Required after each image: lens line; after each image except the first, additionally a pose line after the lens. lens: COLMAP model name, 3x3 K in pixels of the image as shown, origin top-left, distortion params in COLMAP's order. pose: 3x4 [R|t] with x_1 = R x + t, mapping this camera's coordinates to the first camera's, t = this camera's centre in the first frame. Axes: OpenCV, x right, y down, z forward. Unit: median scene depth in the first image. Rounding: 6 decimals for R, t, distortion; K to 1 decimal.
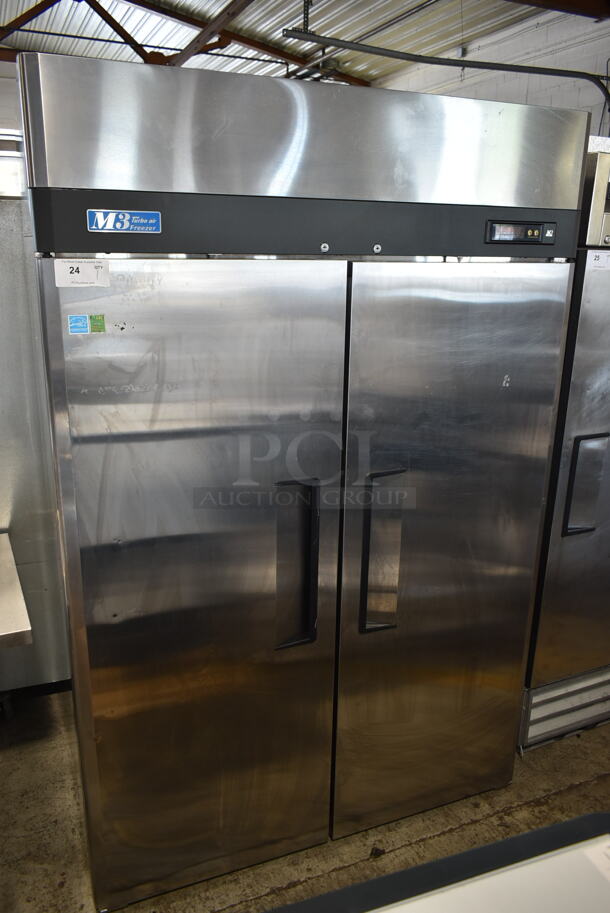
lens RADIAL K [[706.3, 0, 305.0], [0, 706.3, 456.5], [0, 0, 1]] dist [-0.006702, -0.001542]
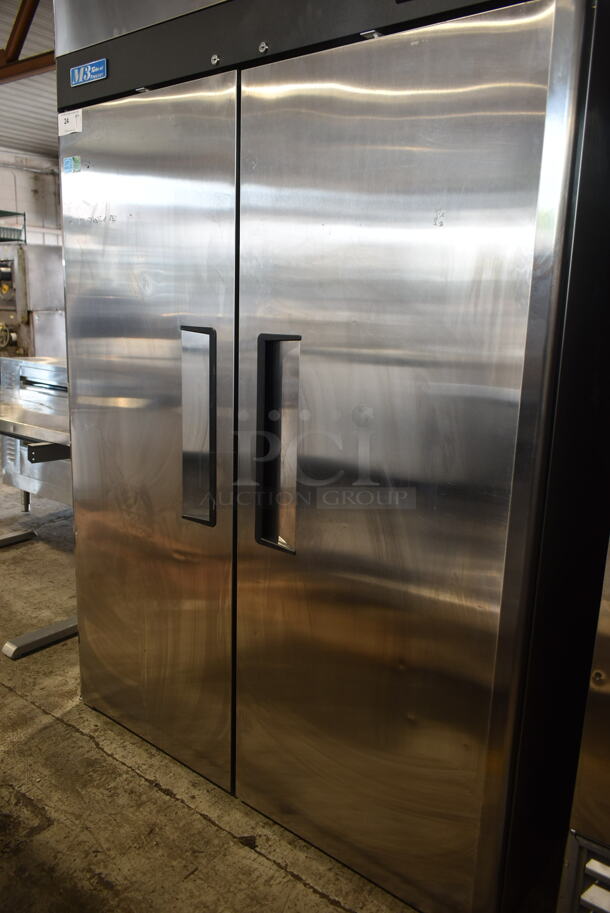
lens RADIAL K [[706.3, 0, 305.0], [0, 706.3, 456.5], [0, 0, 1]] dist [-0.006702, -0.001542]
pose [[0.489282, 0.185806, -0.852103, 1.073695], [-0.275186, 0.960020, 0.051324, 0.133170], [0.827572, 0.209375, 0.520851, 0.813847]]
